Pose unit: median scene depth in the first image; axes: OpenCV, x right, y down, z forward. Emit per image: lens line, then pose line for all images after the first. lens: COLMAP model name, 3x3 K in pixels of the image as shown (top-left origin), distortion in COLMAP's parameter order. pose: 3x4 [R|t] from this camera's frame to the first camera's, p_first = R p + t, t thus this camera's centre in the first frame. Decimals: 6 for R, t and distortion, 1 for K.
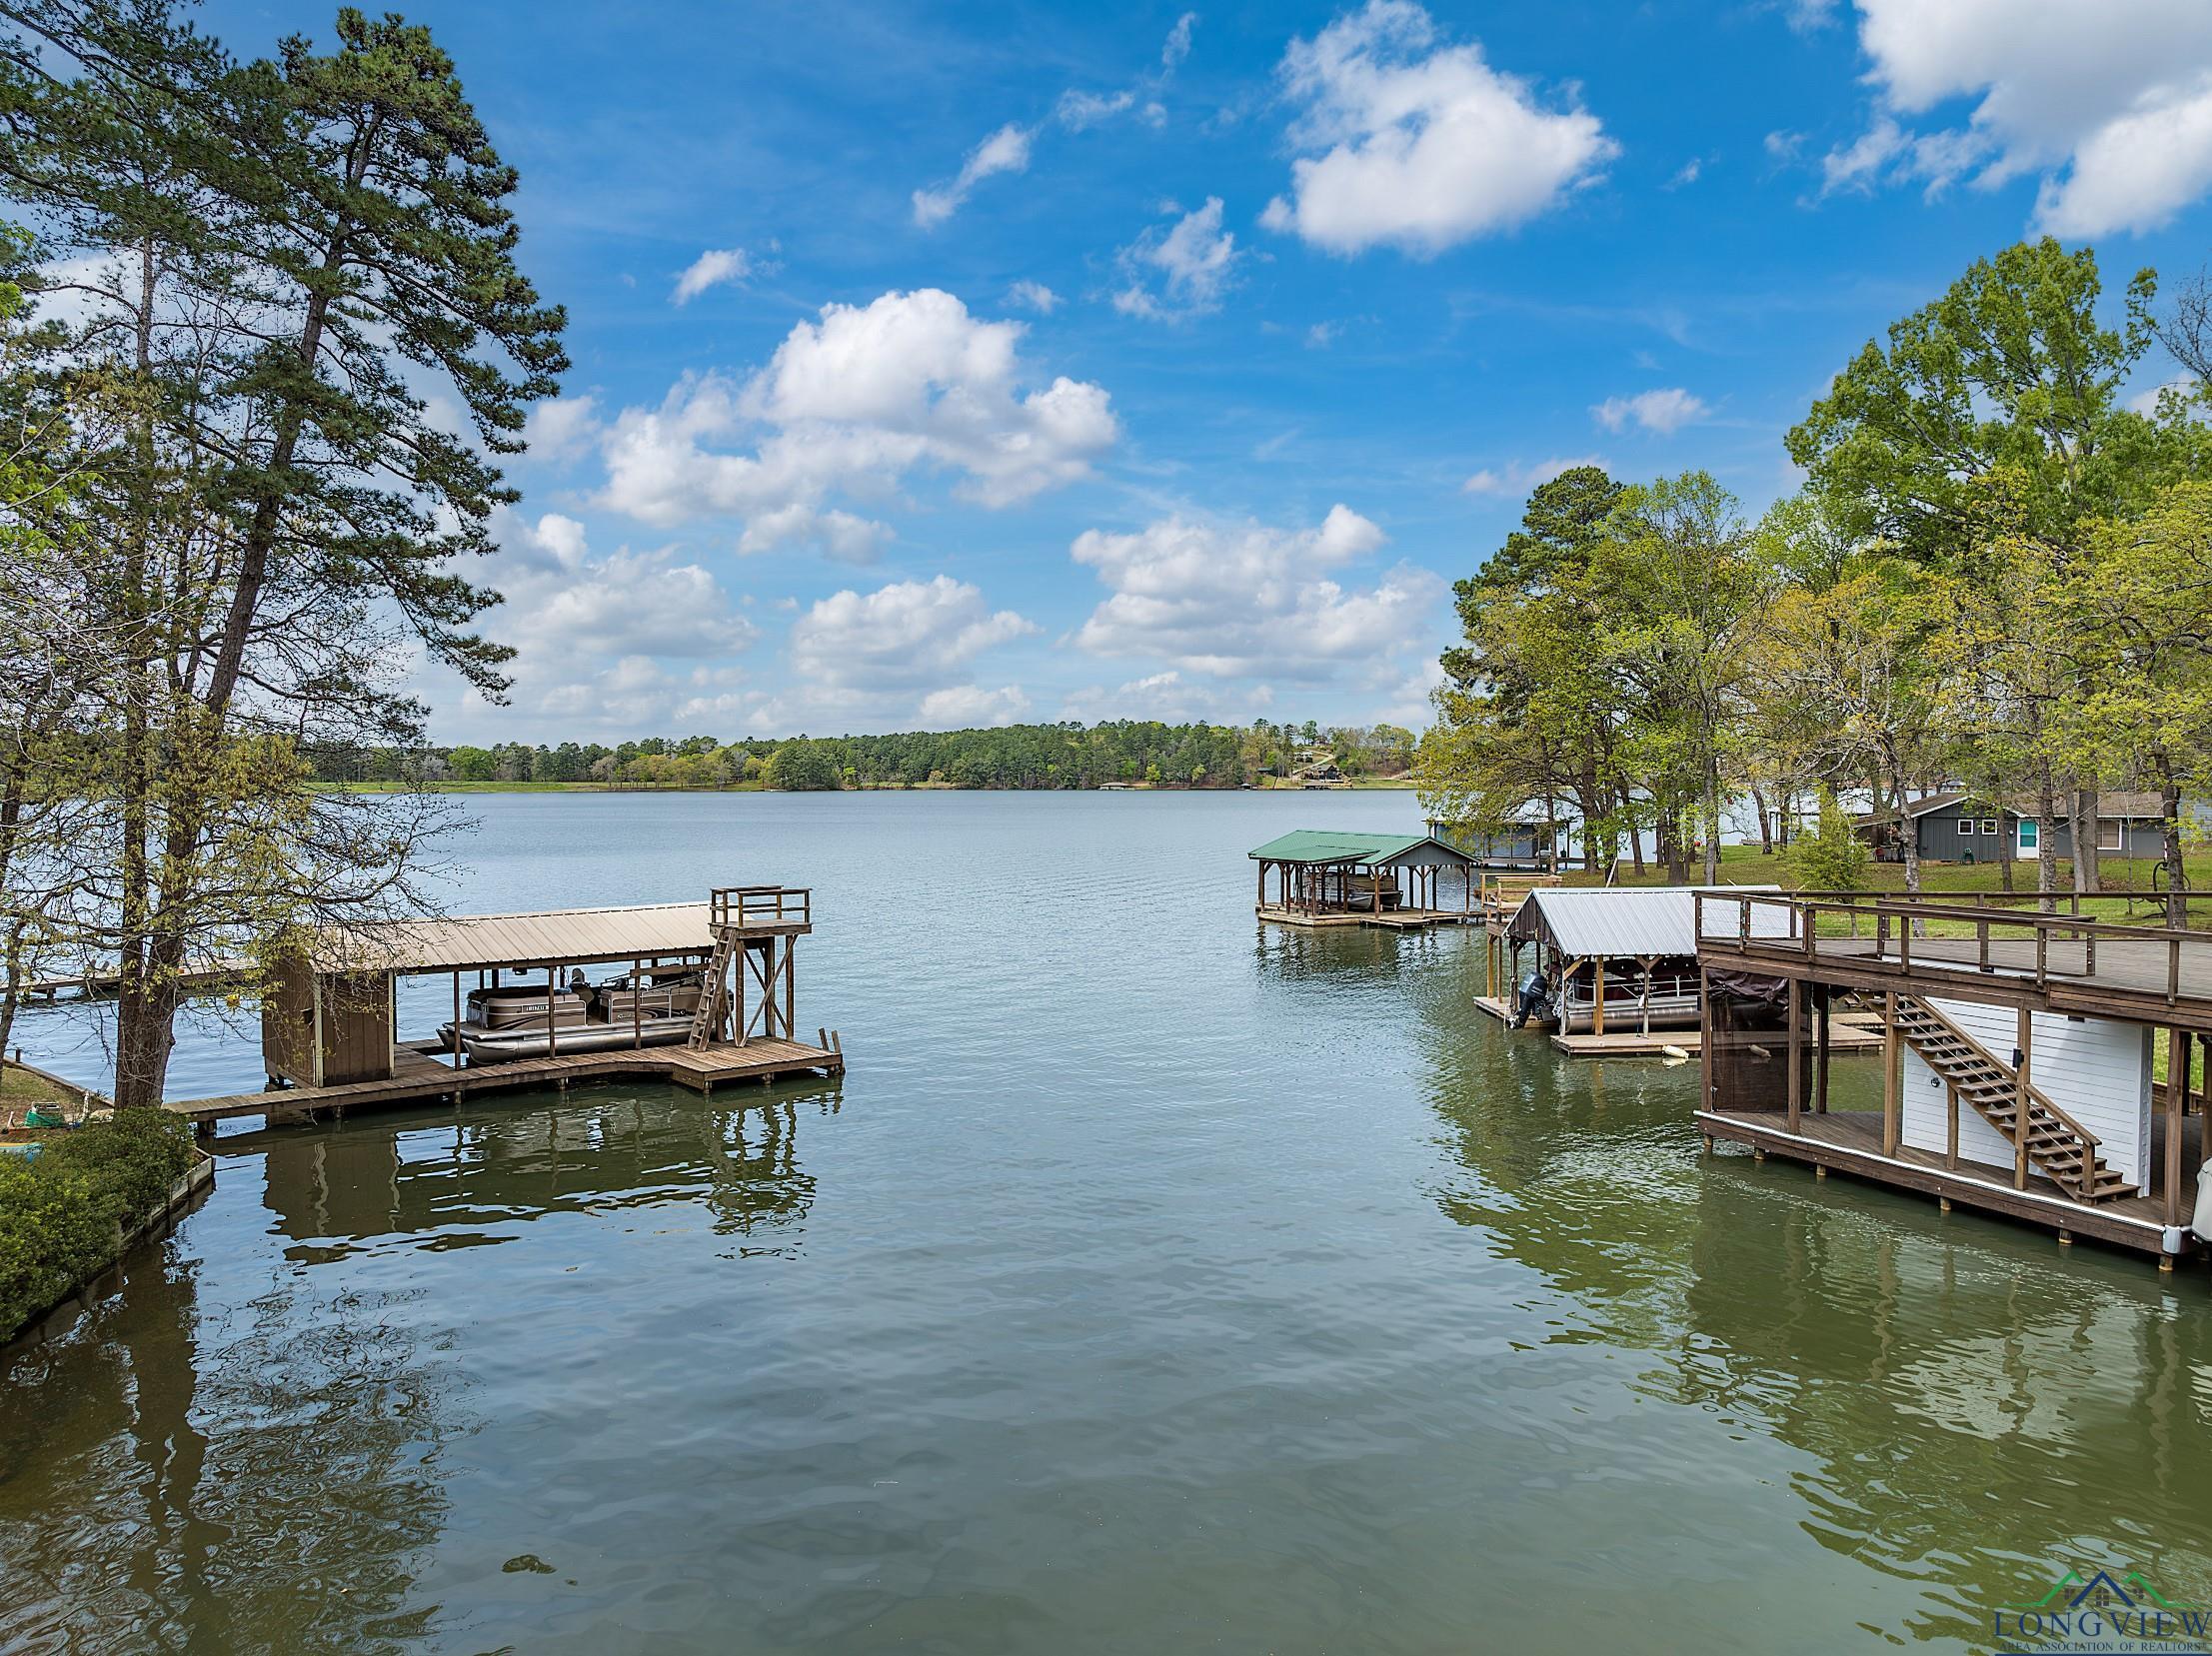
lens RADIAL K [[1554.4, 0, 1108.3], [0, 1554.4, 828.7], [0, 0, 1]] dist [-0.021444, -0.031047]
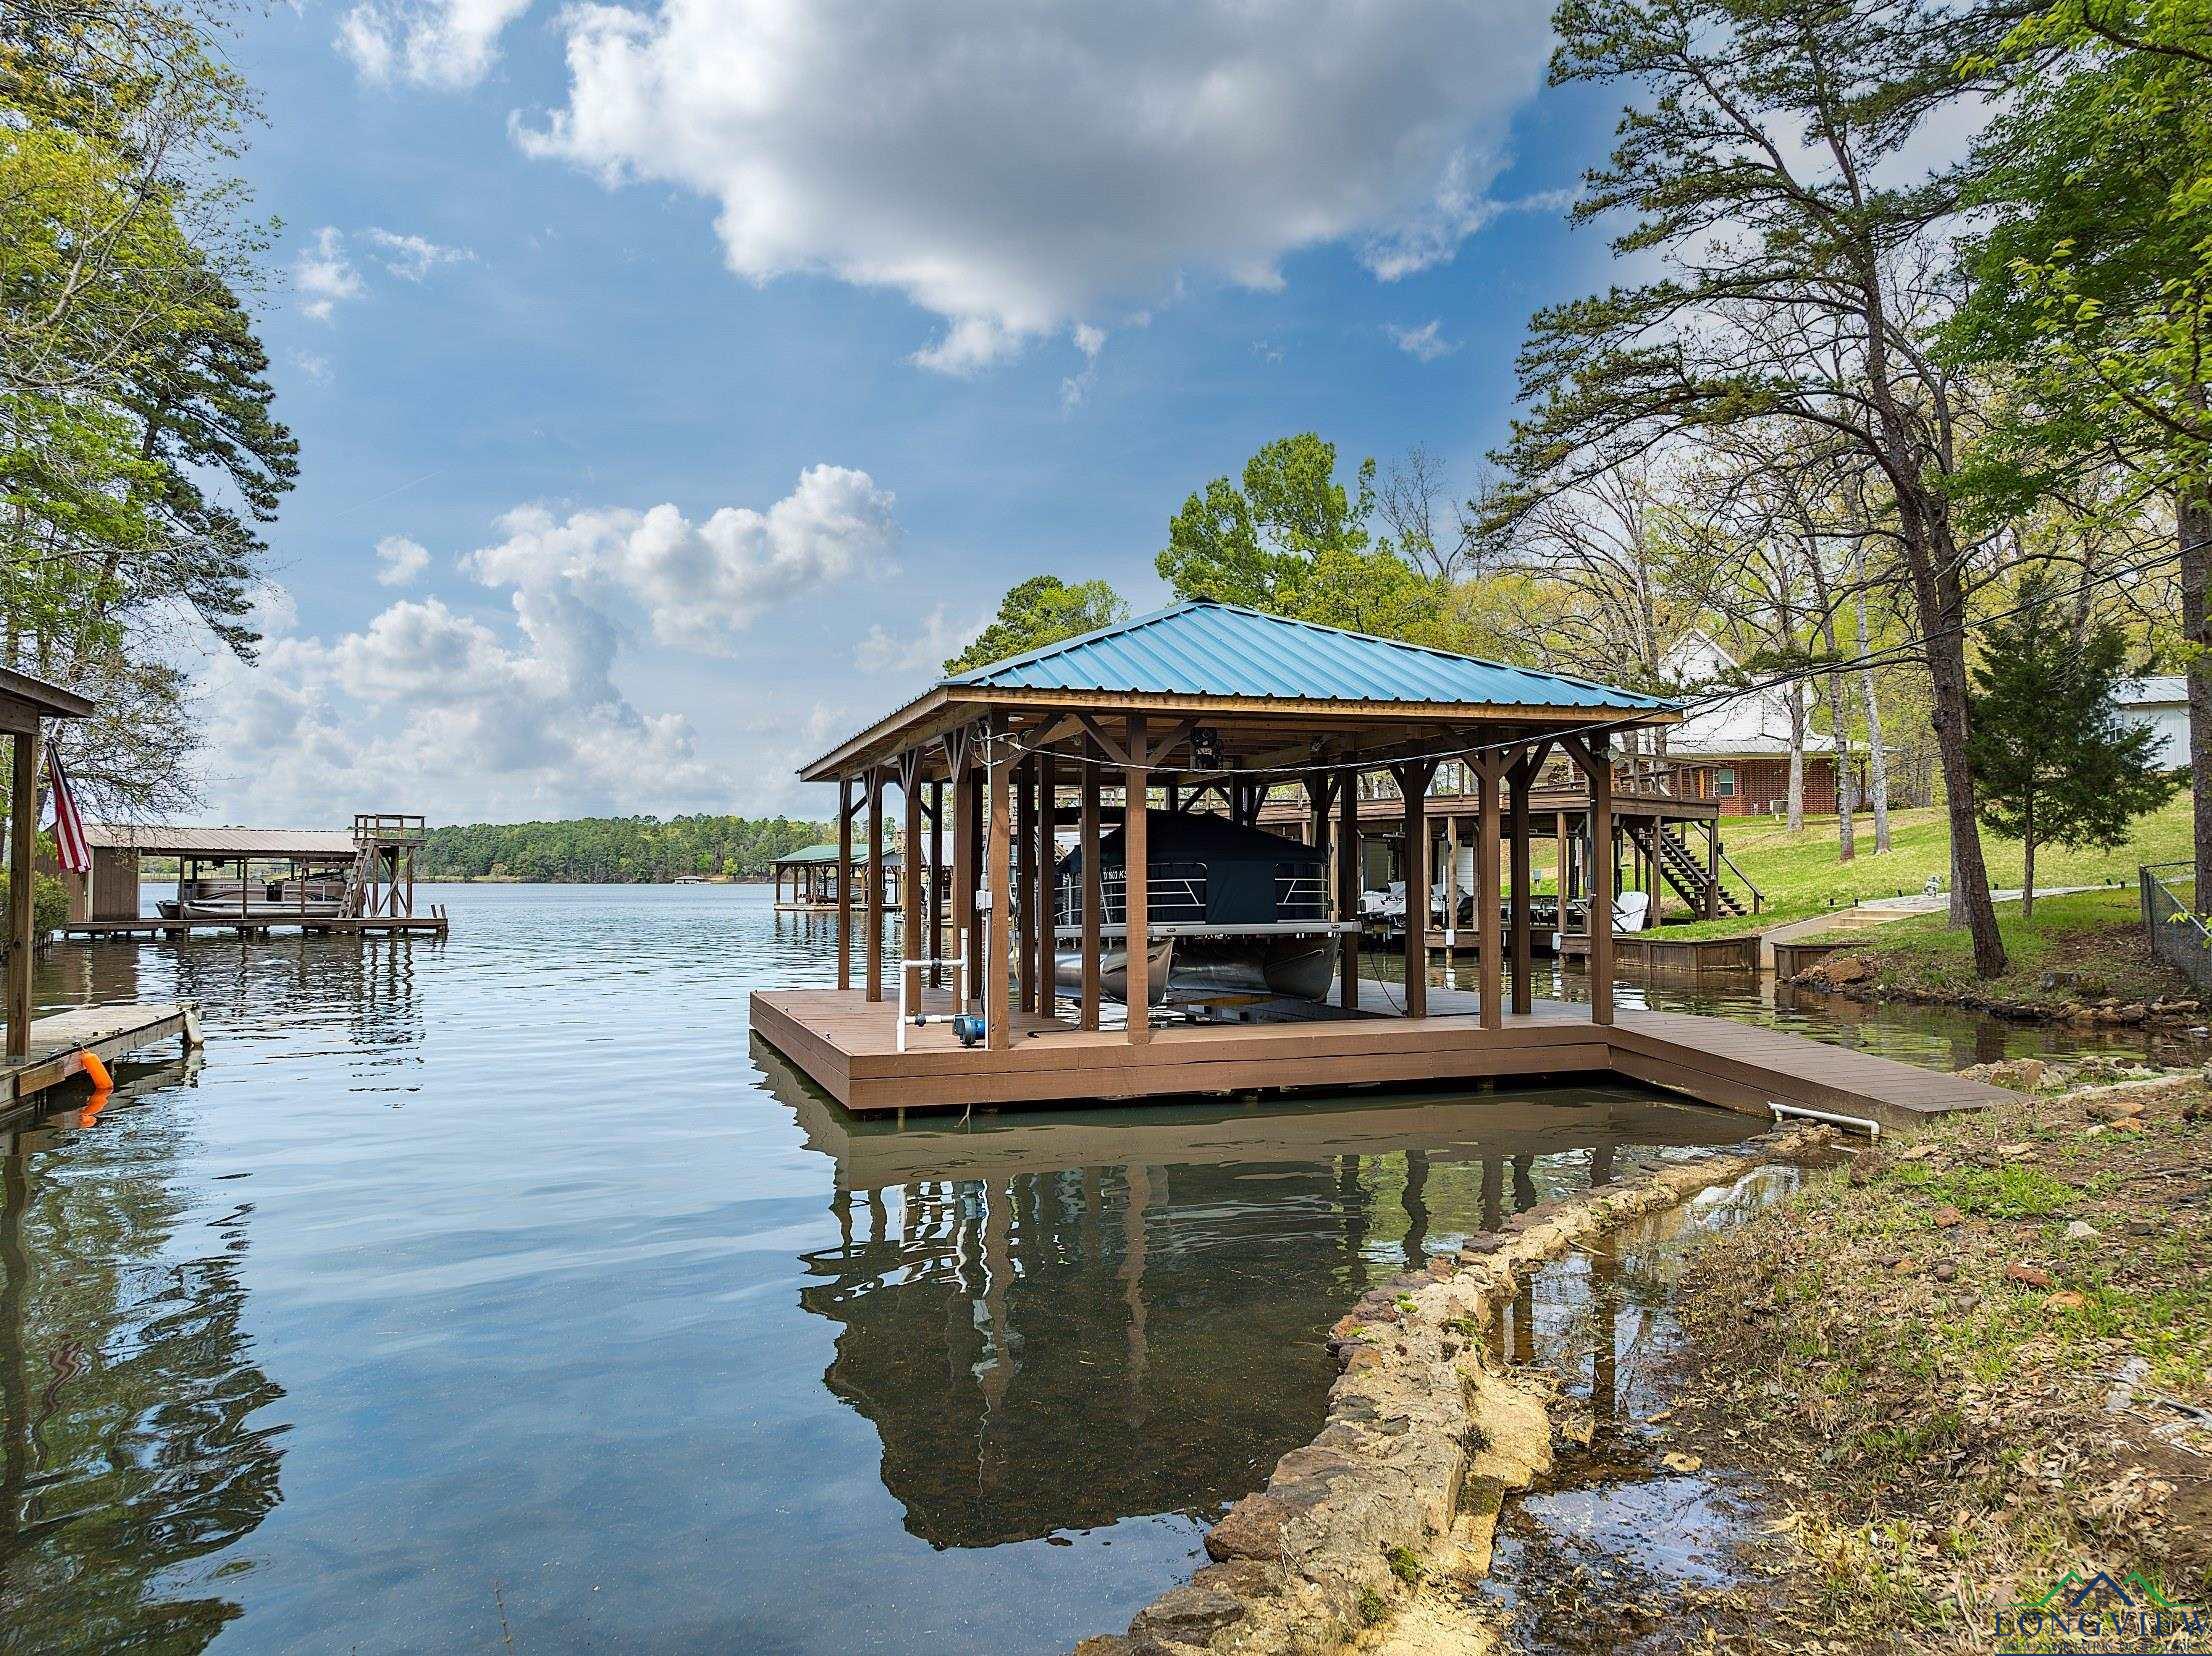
lens RADIAL K [[1554.5, 0, 1108.3], [0, 1554.5, 828.7], [0, 0, 1]] dist [-0.021444, -0.031047]
pose [[0.965088, 0.009197, 0.261765, 0.021805], [0.007958, 0.997892, -0.064400, 0.060826], [-0.261805, 0.064235, 0.962981, -0.246337]]
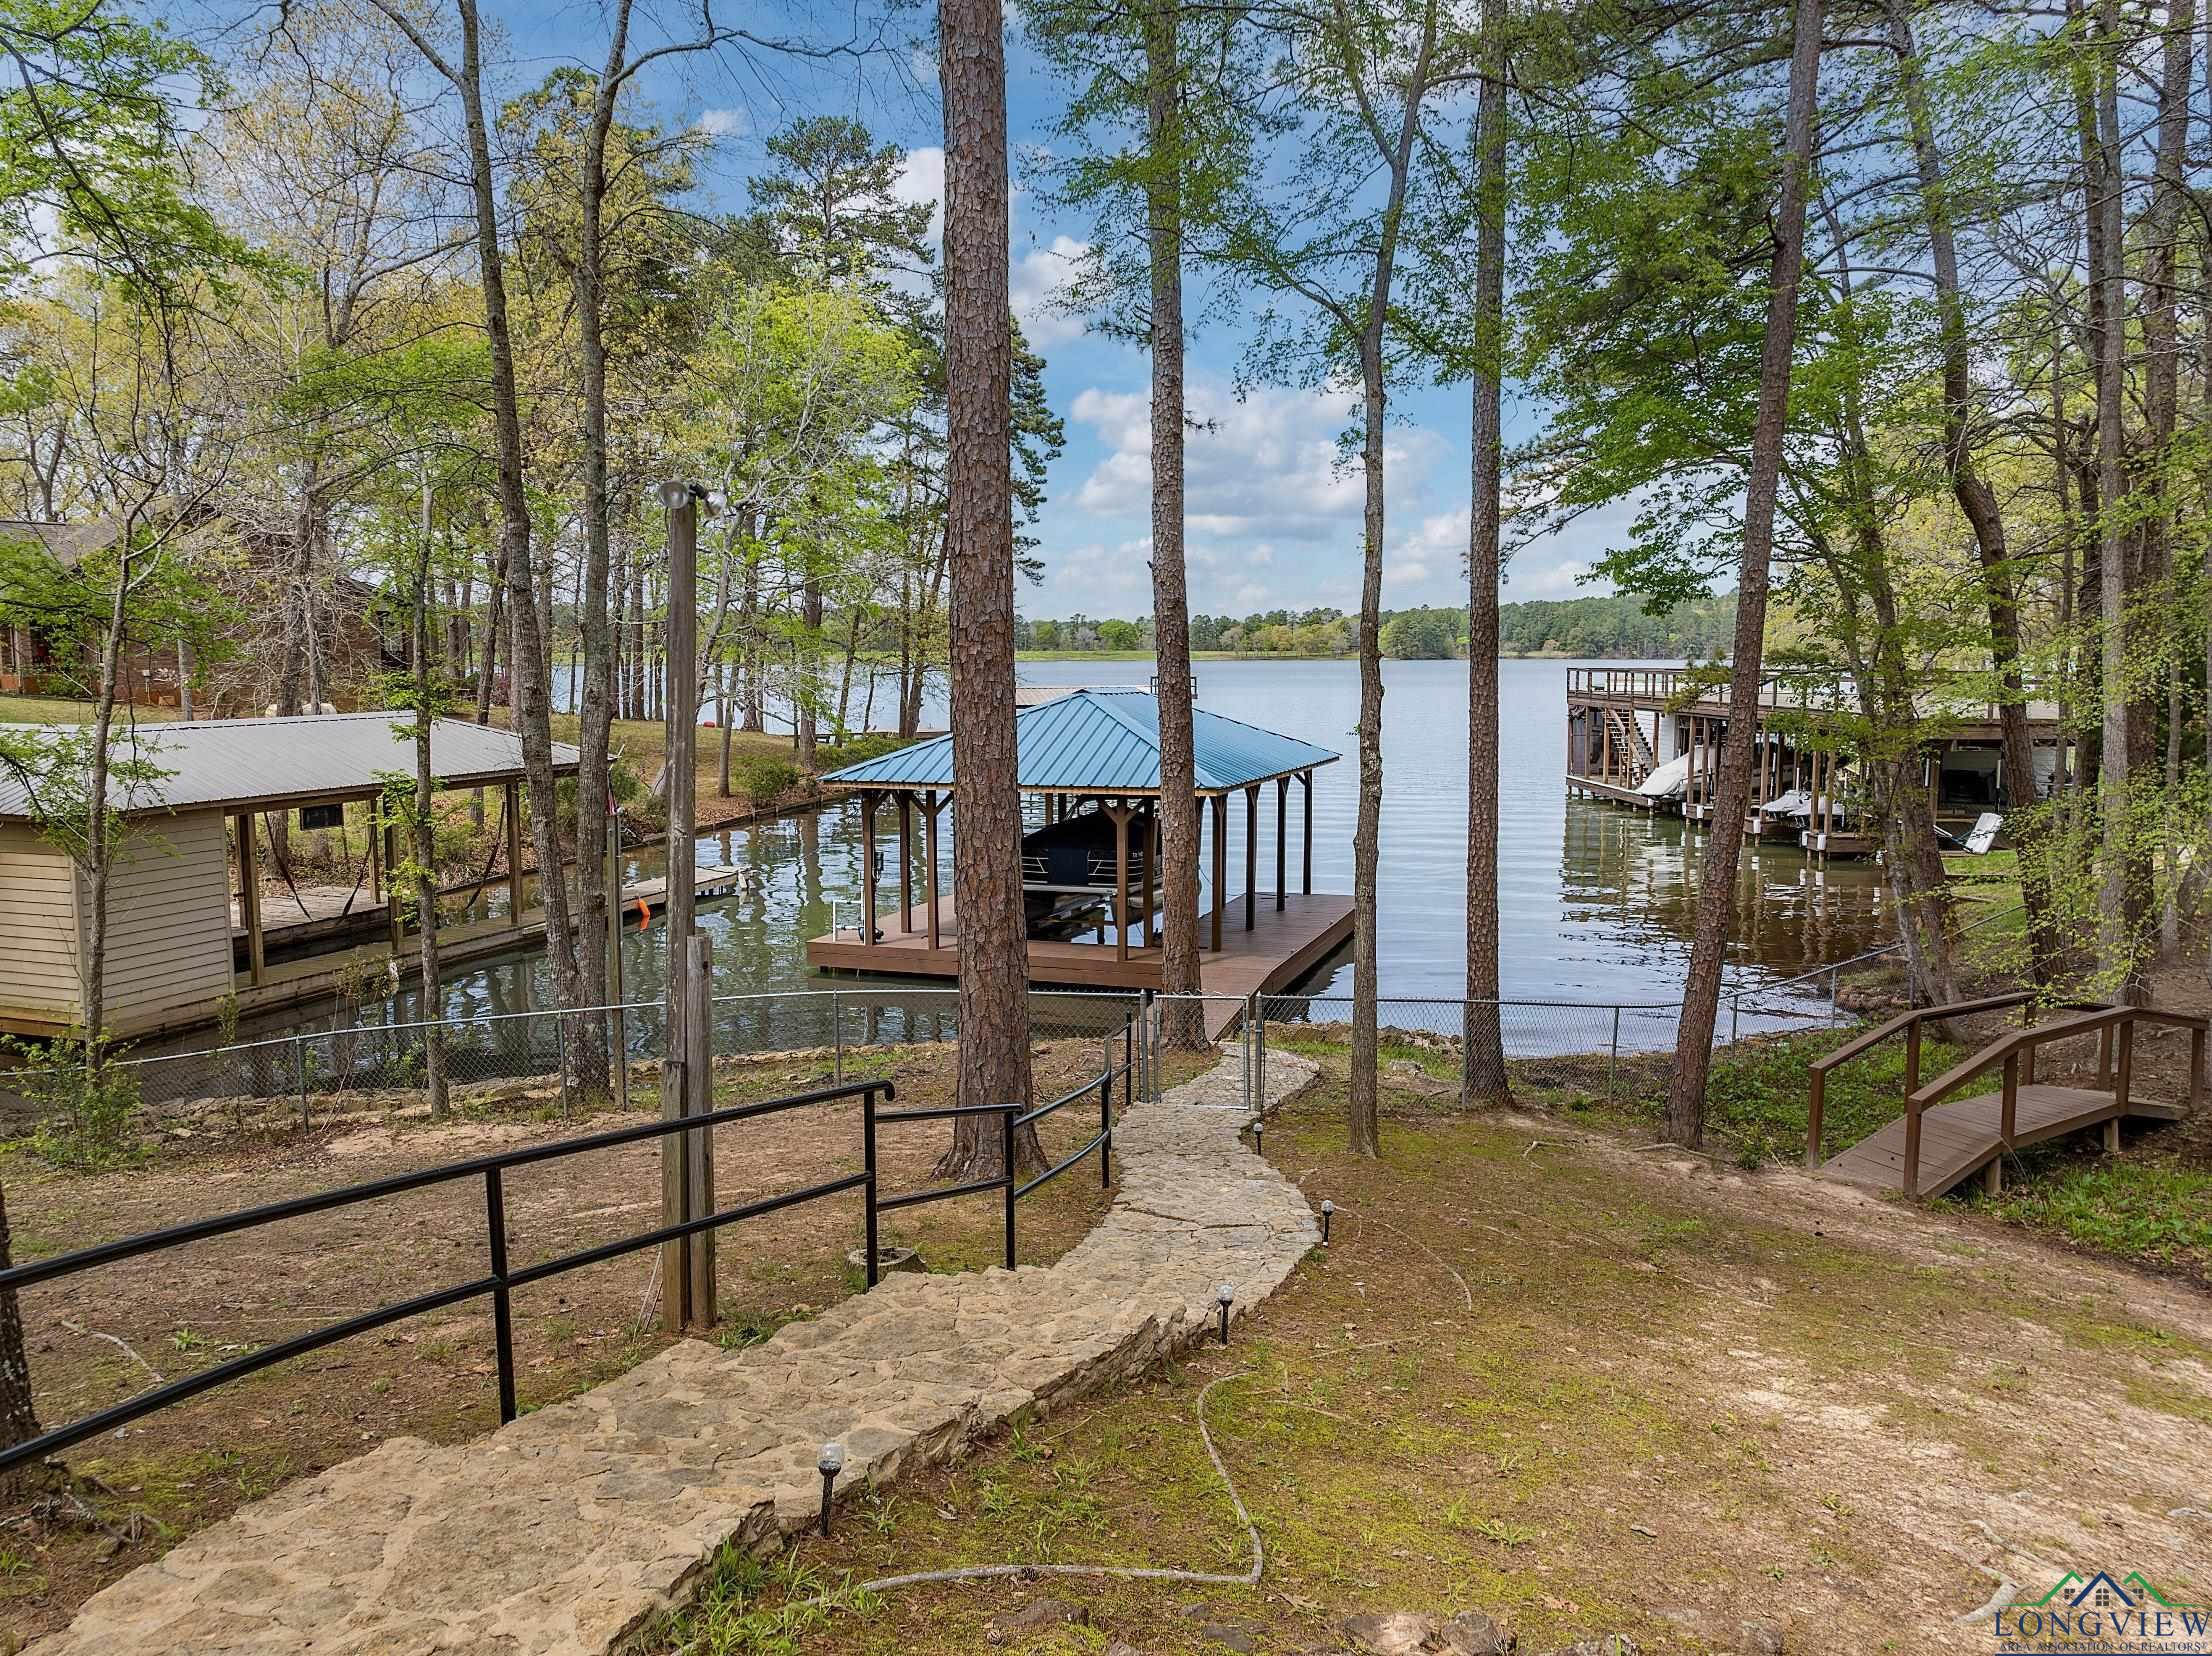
lens RADIAL K [[1554.7, 0, 1110.4], [0, 1554.7, 831.4], [0, 0, 1]] dist [-0.008772, -0.034064]
pose [[0.921350, 0.042735, -0.386377, 0.191885], [-0.010249, 0.996264, 0.085749, 0.026671], [0.388598, -0.075045, 0.918346, -0.351736]]
